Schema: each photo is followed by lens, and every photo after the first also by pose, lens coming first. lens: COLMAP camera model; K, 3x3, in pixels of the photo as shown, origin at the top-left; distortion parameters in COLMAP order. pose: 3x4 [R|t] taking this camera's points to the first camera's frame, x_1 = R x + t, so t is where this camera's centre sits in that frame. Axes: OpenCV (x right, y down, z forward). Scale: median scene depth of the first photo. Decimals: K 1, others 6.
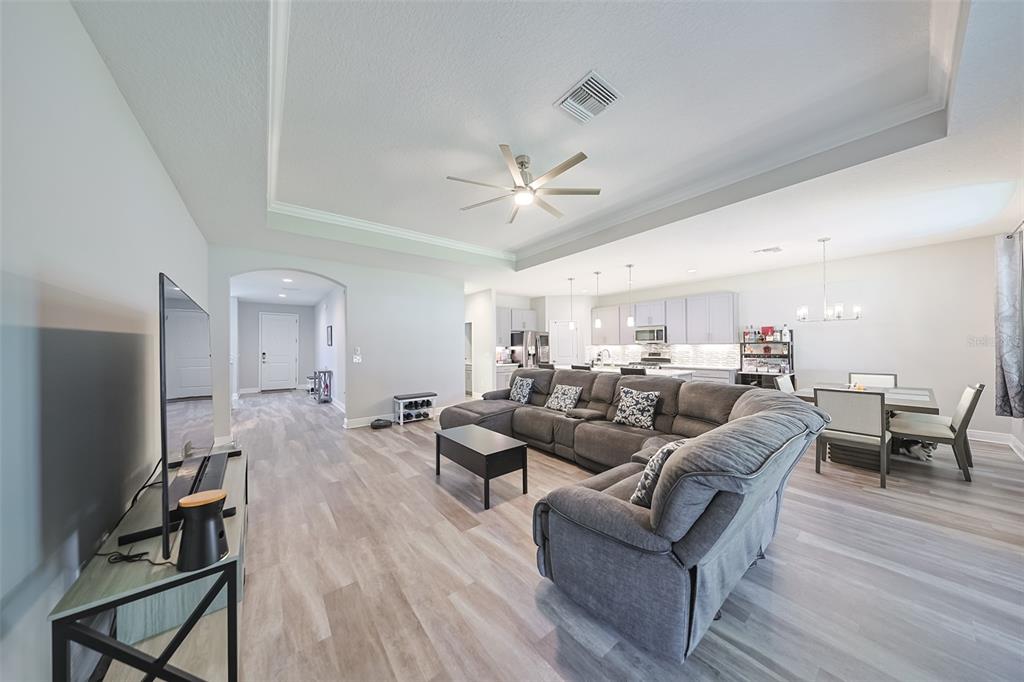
lens RADIAL K [[315.9, 0, 510.9], [0, 315.9, 344.5], [0, 0, 1]] dist [-0.000178, -0.000148]
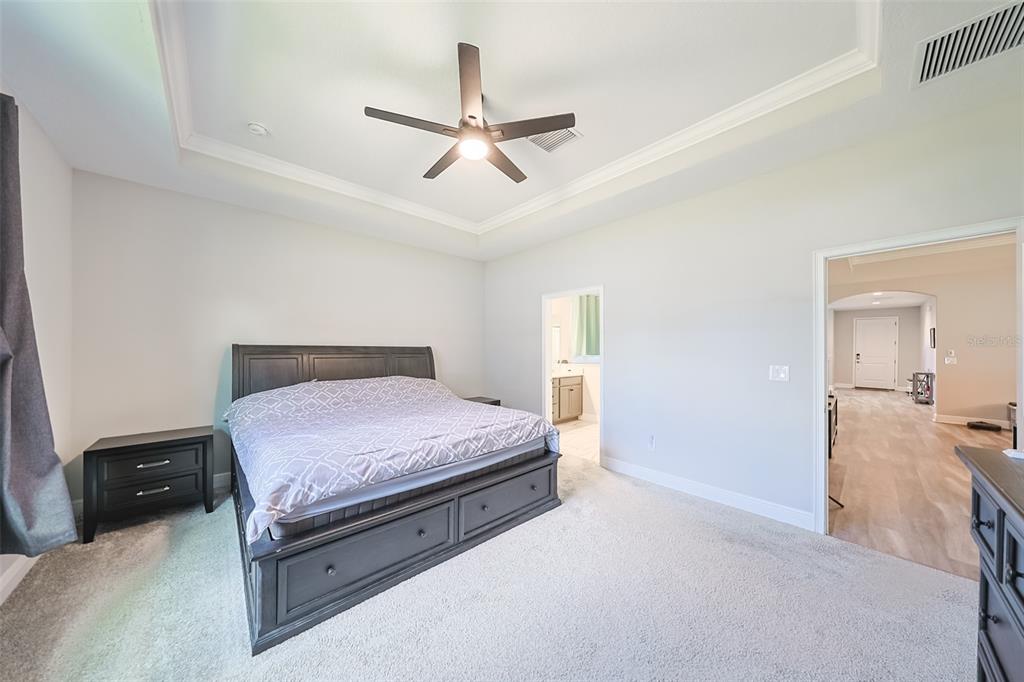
lens RADIAL K [[315.9, 0, 511.1], [0, 315.9, 348.7], [0, 0, 1]] dist [-0.000178, -0.000148]
pose [[0.061441, 0.005195, -0.998097, 0.468153], [0.008972, 0.999943, 0.005757, -0.017527], [0.998070, -0.009308, 0.061391, -0.536558]]
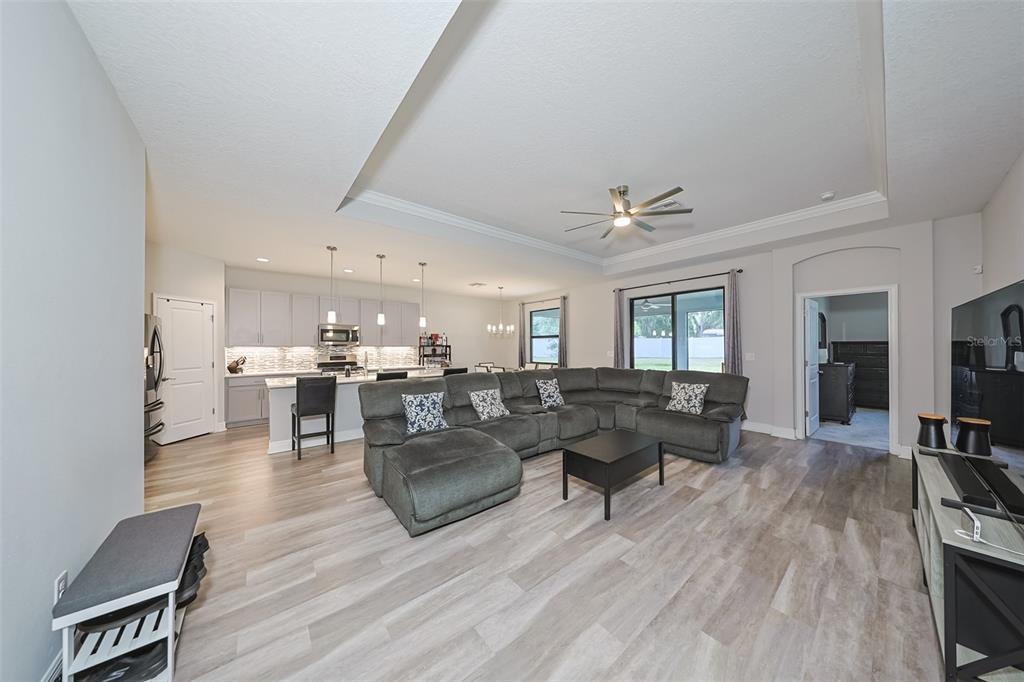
lens RADIAL K [[315.9, 0, 511.3], [0, 315.9, 346.7], [0, 0, 1]] dist [-0.000178, -0.000148]
pose [[-0.032490, 0.008279, 0.999438, -0.560790], [-0.002268, 0.999963, -0.008357, 0.009240], [-0.999469, -0.002538, -0.032470, 0.726470]]
